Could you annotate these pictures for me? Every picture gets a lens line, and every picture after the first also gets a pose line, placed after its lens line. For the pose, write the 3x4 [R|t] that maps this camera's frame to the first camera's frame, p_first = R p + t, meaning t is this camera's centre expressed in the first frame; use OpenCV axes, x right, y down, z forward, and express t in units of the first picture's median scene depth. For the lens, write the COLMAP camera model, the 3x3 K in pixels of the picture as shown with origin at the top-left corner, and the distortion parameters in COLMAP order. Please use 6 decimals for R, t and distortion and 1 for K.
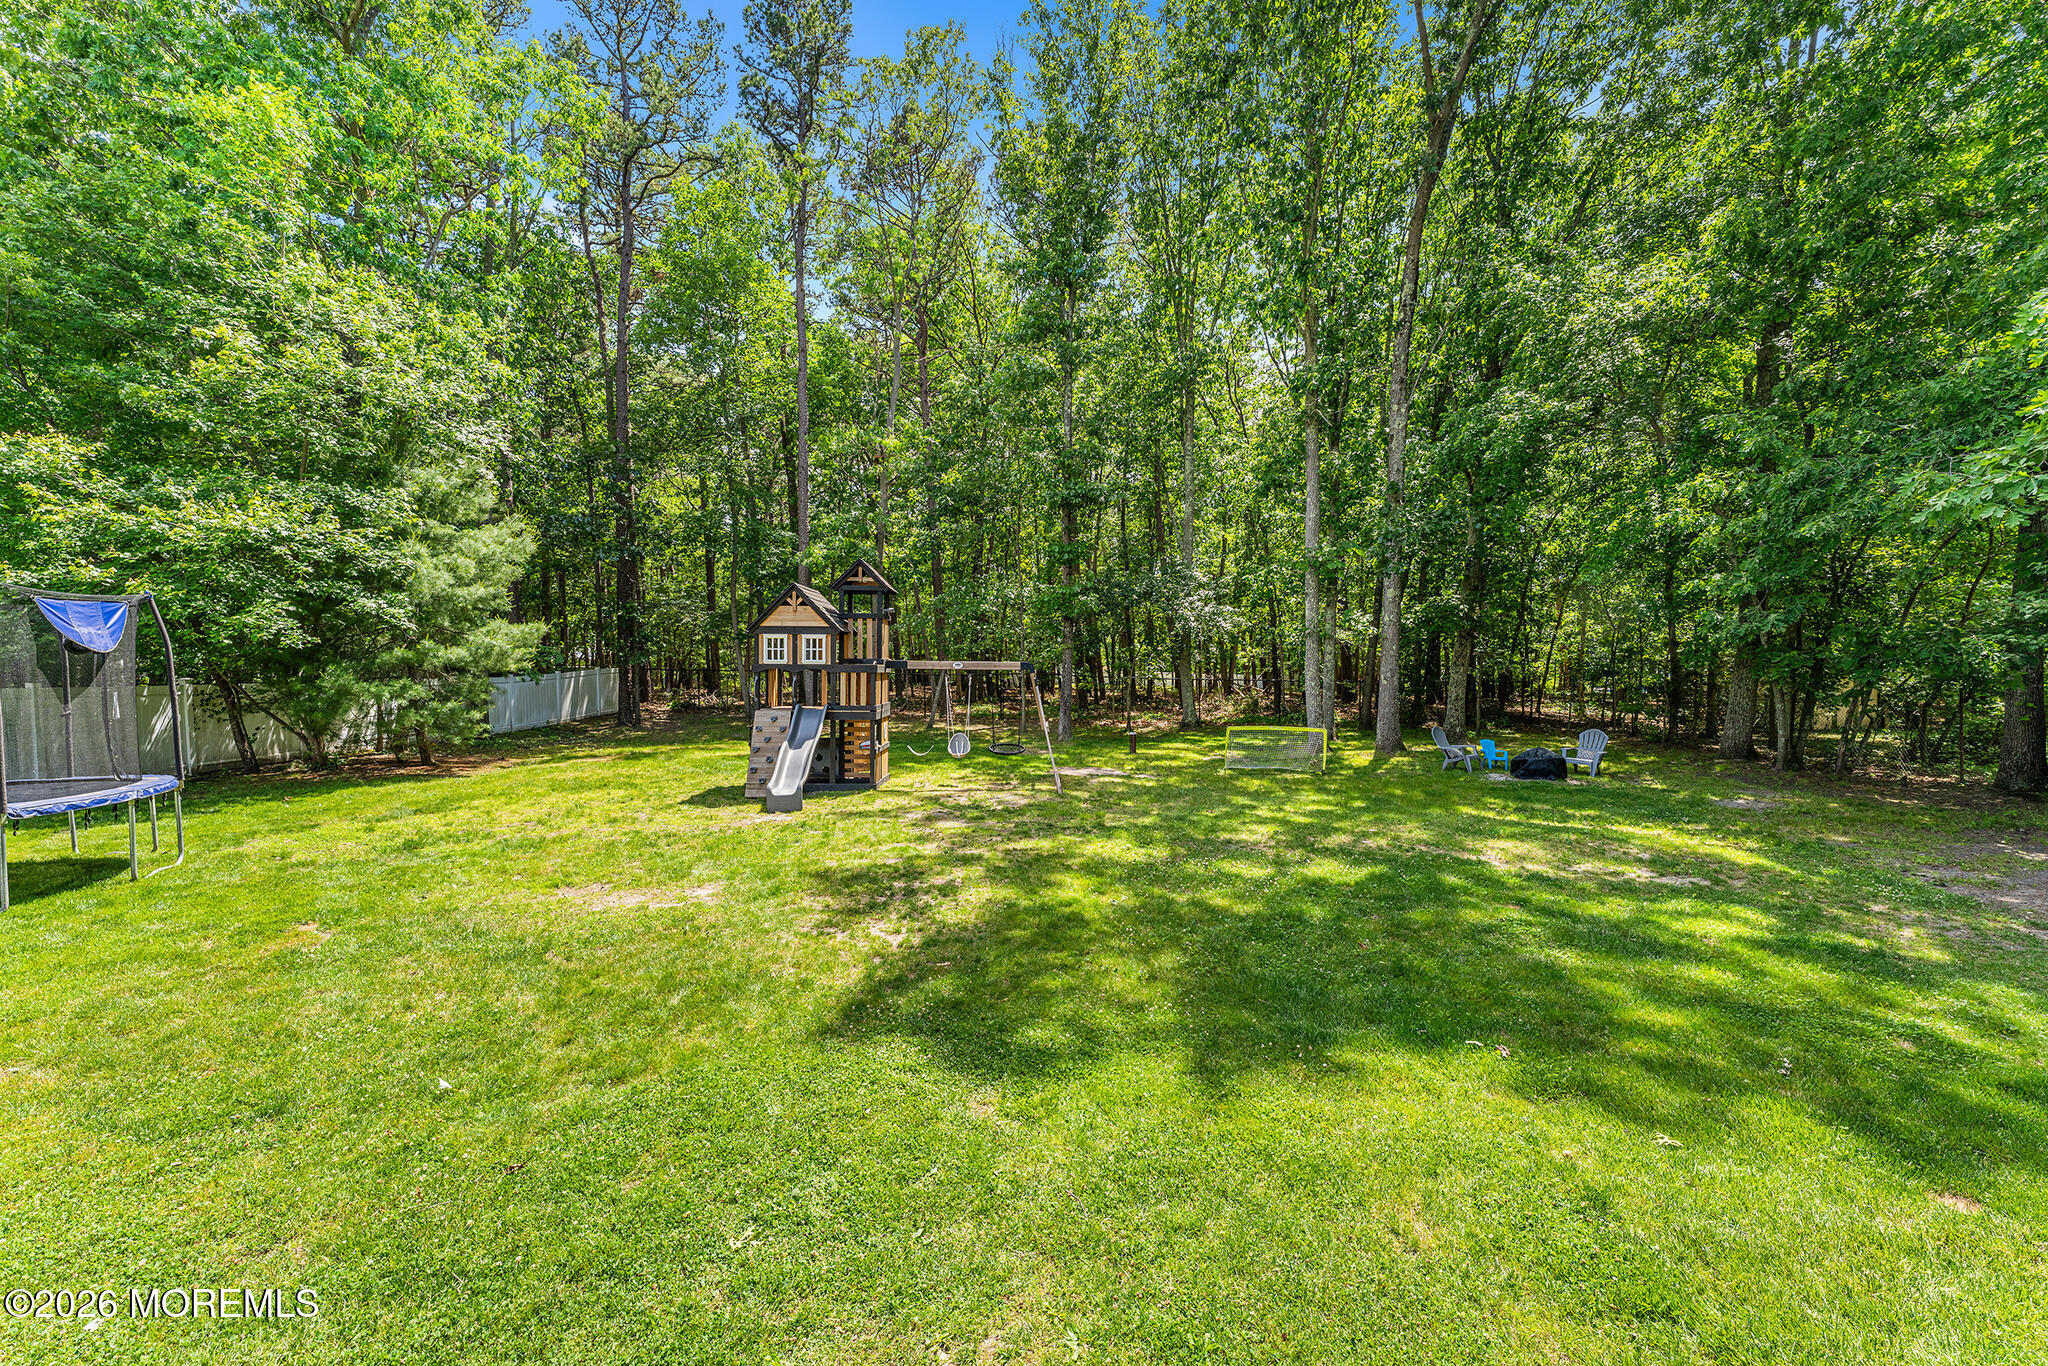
lens RADIAL K [[827.3, 0, 1037.2], [0, 827.3, 683.6], [0, 0, 1]] dist [-0.002815, 0.000222]
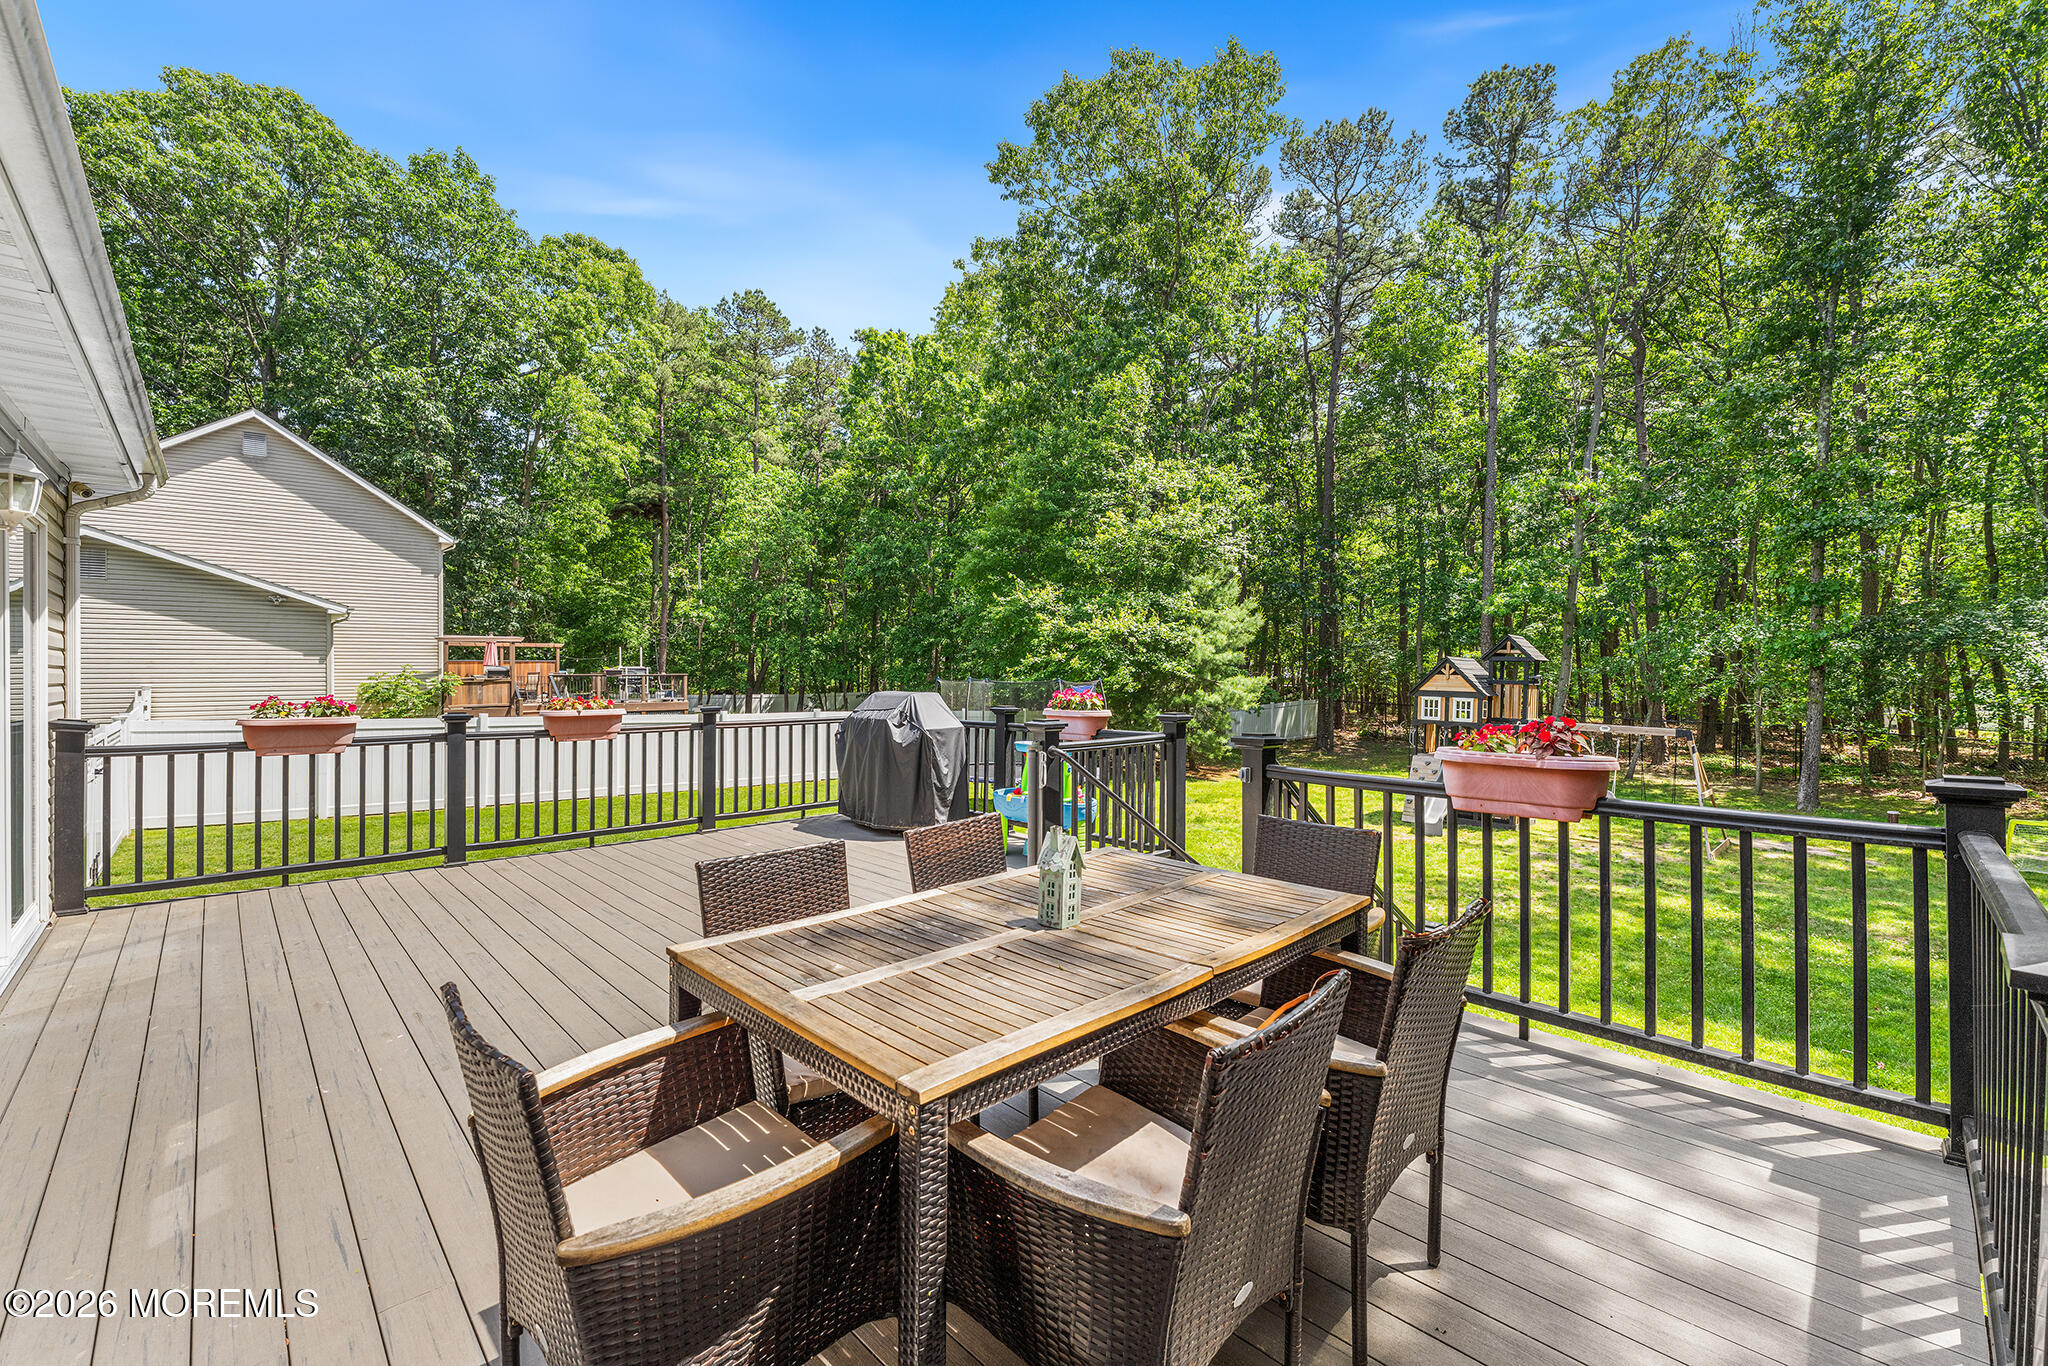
lens RADIAL K [[827.3, 0, 1027.0], [0, 827.3, 684.8], [0, 0, 1]] dist [-0.002815, 0.000222]
pose [[0.689055, 0.022504, -0.724360, 0.153139], [-0.037955, 0.999267, -0.005060, -0.041030], [0.723715, 0.030979, 0.689404, -0.287538]]
